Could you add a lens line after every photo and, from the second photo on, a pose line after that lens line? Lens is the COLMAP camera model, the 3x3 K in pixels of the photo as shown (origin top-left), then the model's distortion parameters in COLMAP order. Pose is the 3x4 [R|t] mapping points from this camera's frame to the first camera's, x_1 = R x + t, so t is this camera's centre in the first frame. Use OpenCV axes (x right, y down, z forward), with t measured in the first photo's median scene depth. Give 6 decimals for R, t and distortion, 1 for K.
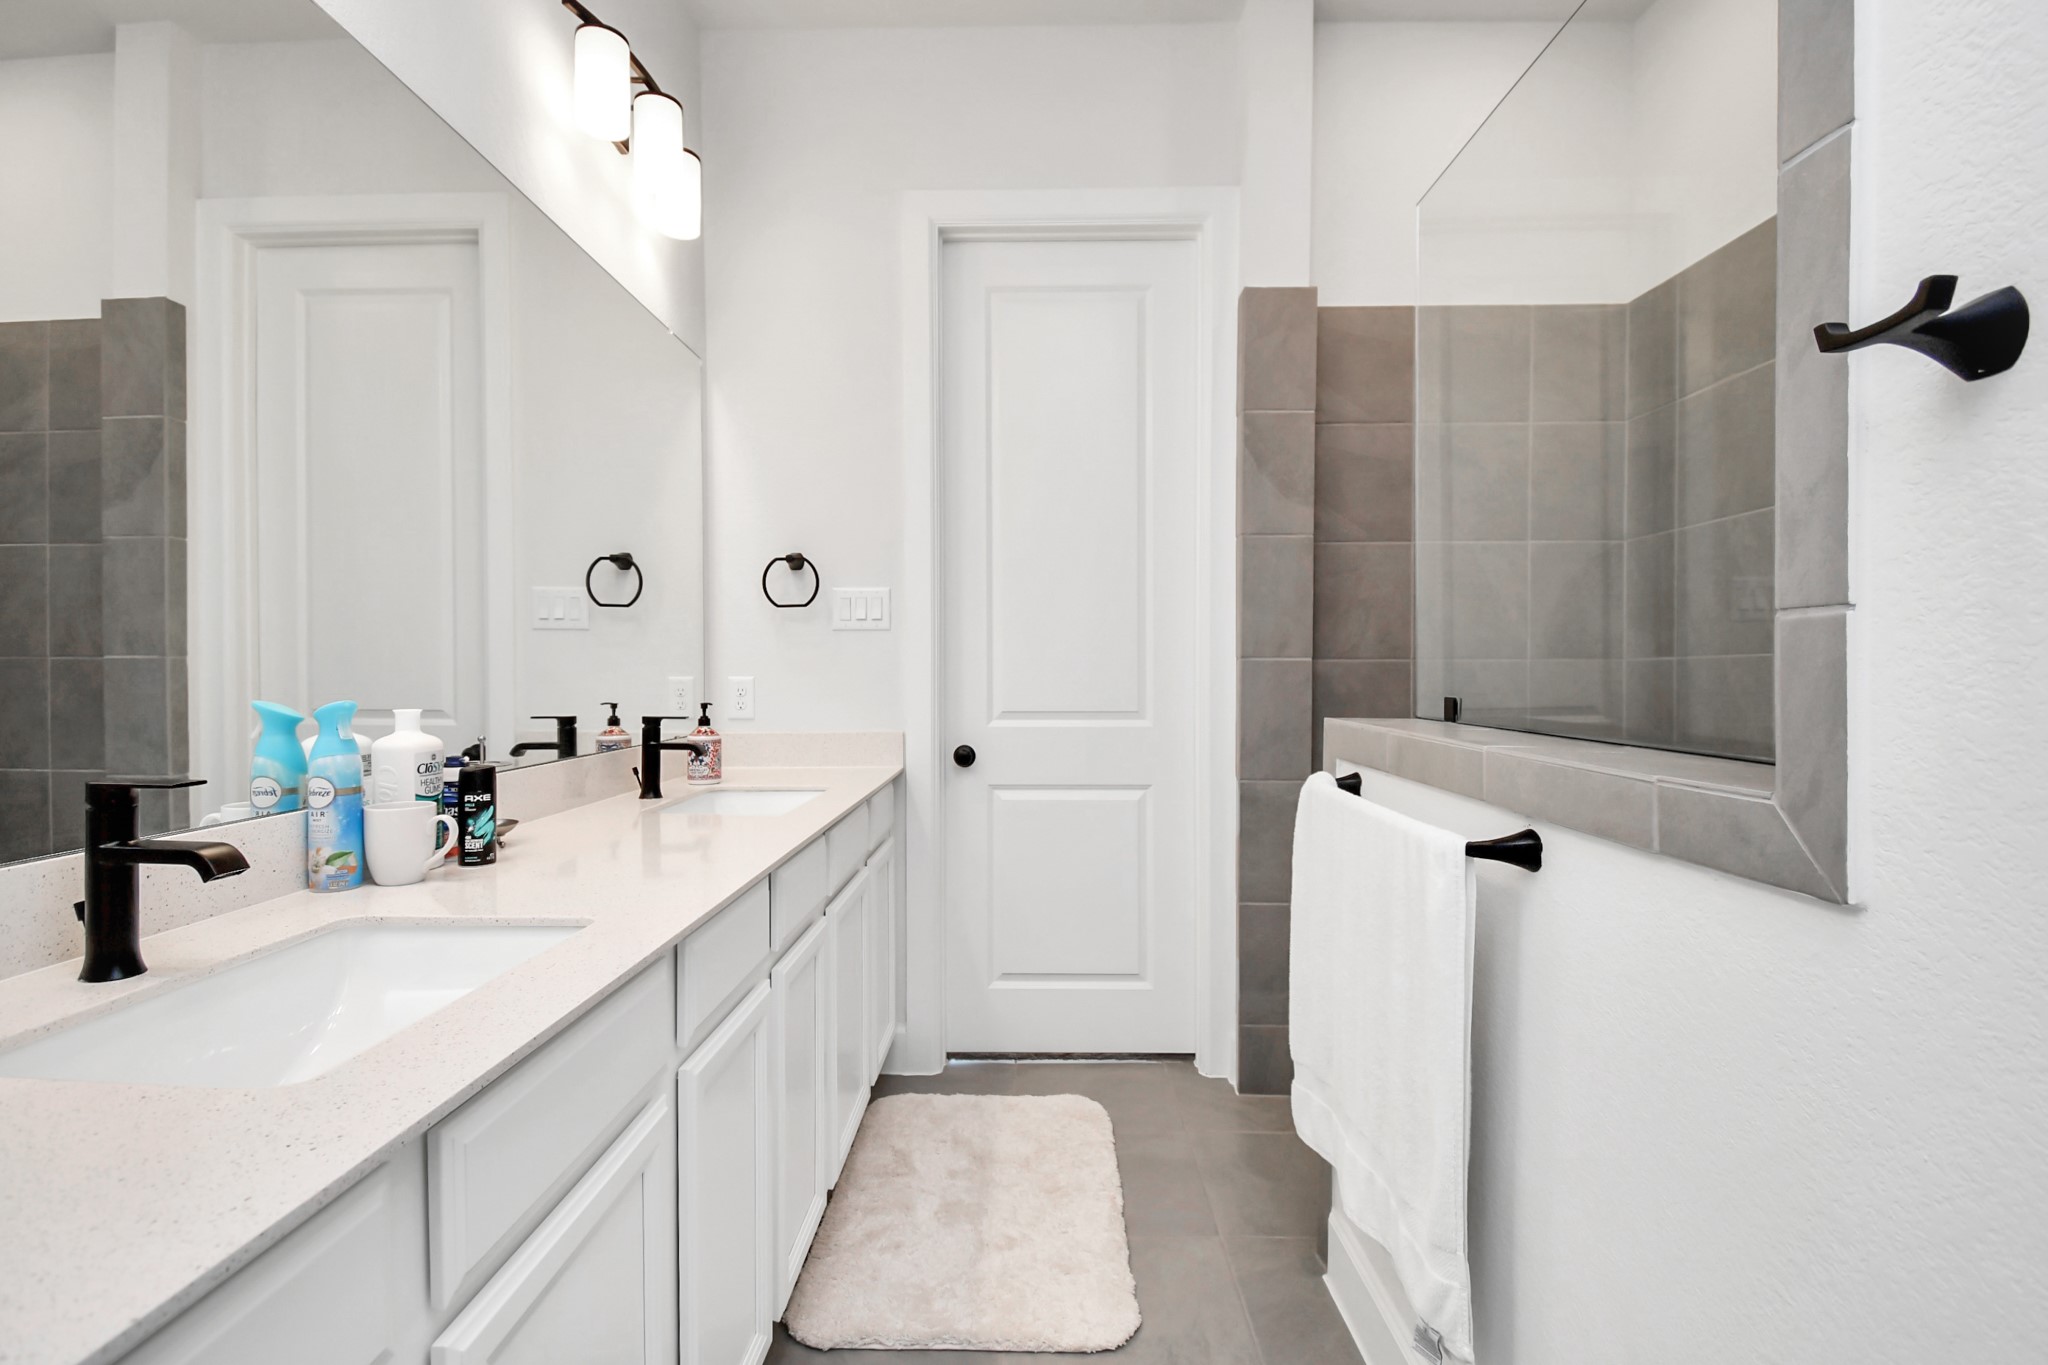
lens RADIAL K [[932.0, 0, 1015.0], [0, 932.0, 683.9], [0, 0, 1]] dist [0.033044, -0.032406]
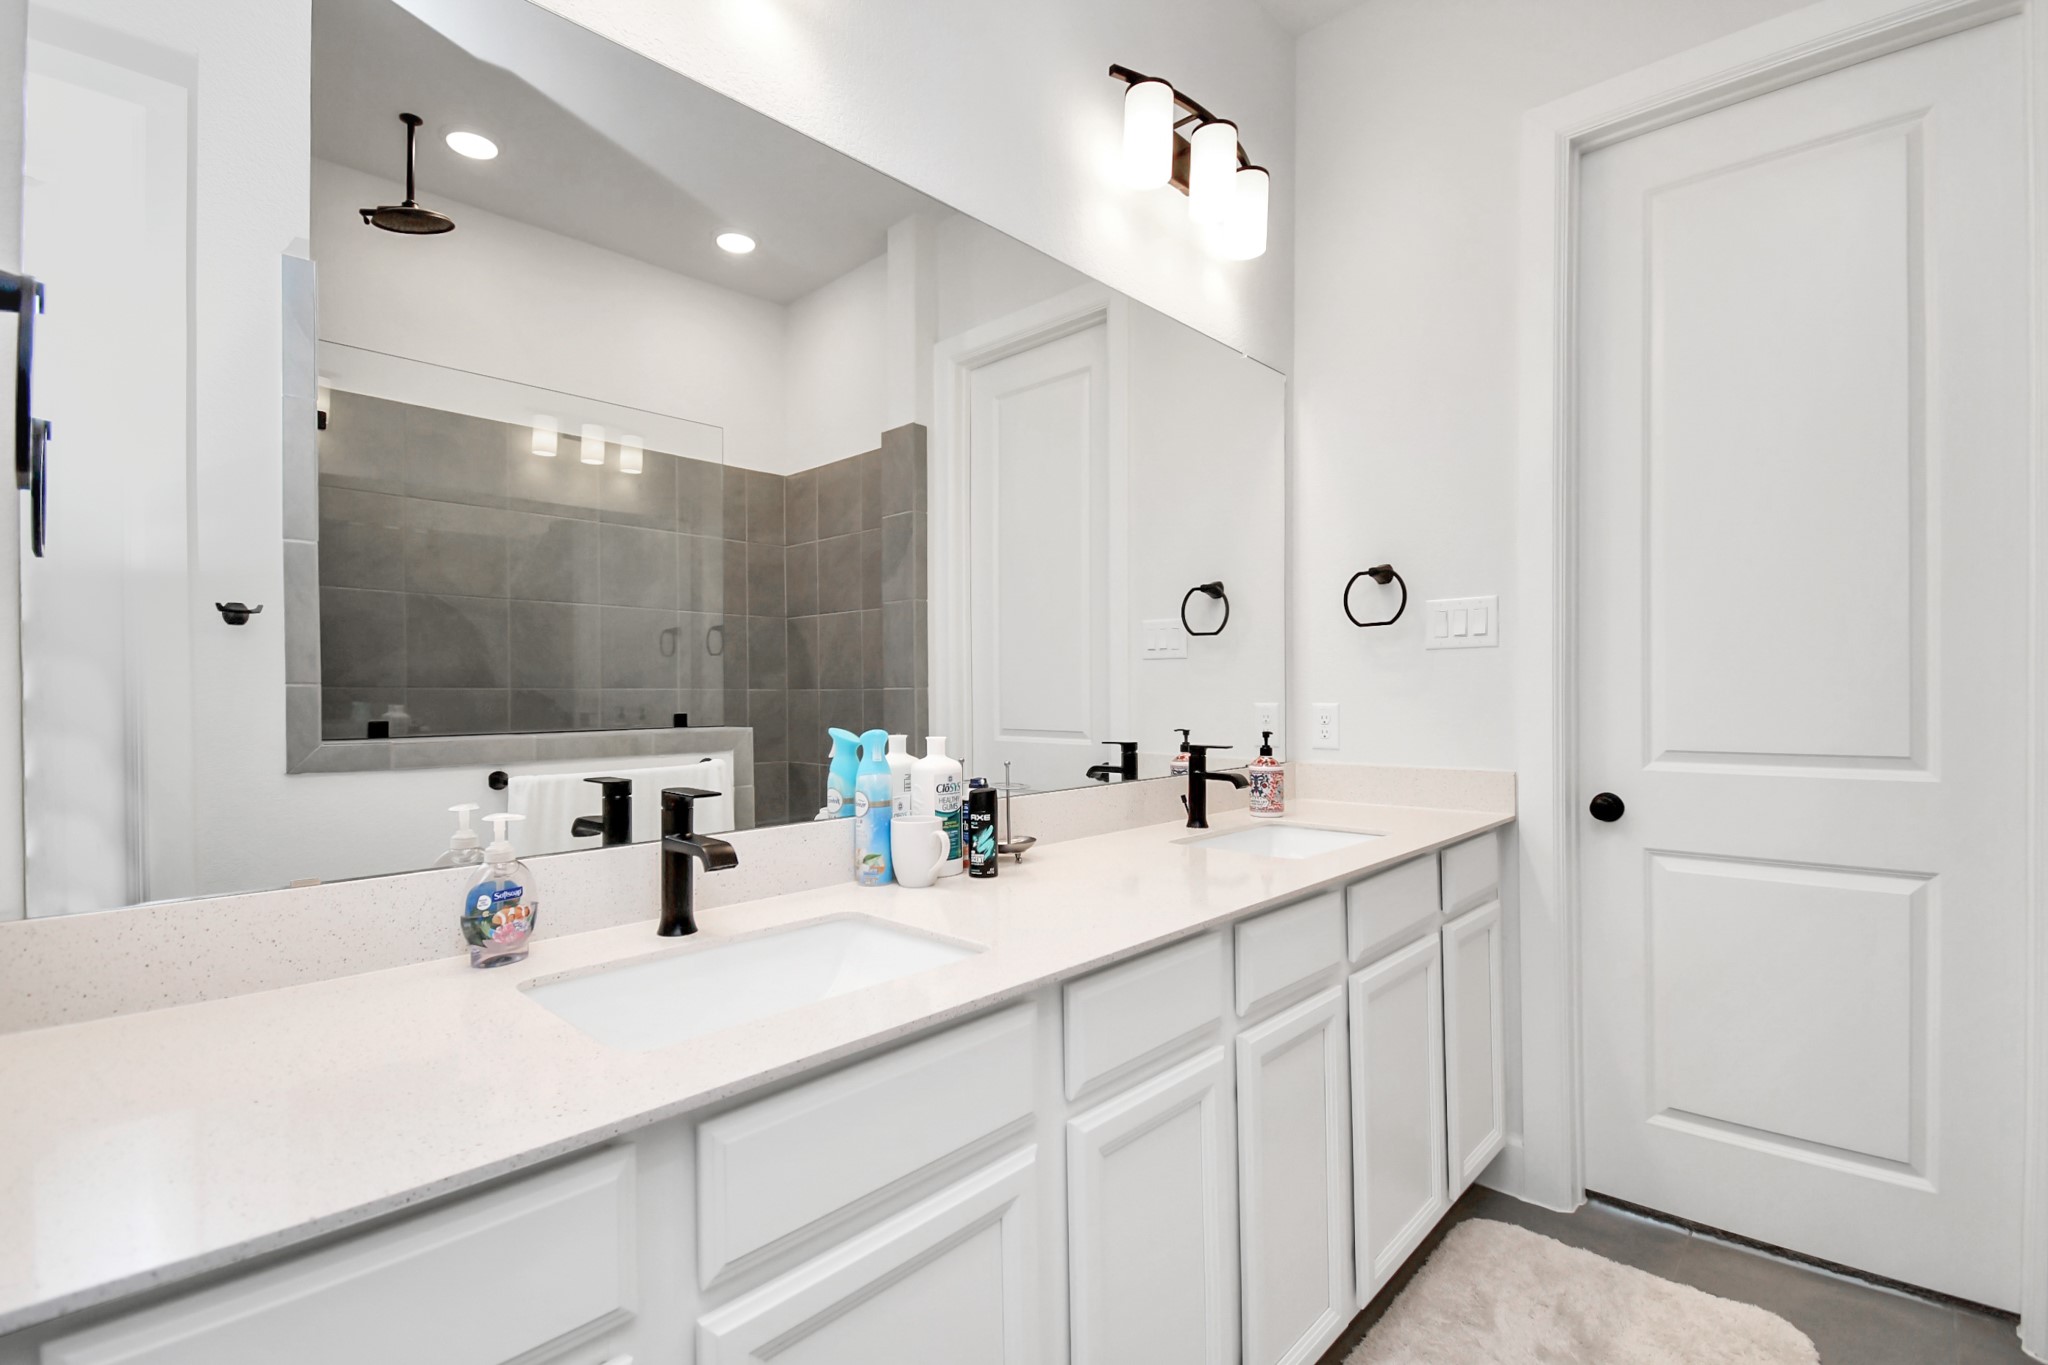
lens RADIAL K [[932.0, 0, 1015.0], [0, 932.0, 683.9], [0, 0, 1]] dist [0.033044, -0.032406]
pose [[0.738588, -0.013664, -0.674018, 0.123671], [-0.000381, 0.999786, -0.020686, -0.008610], [0.674157, 0.015535, 0.738425, 0.118250]]
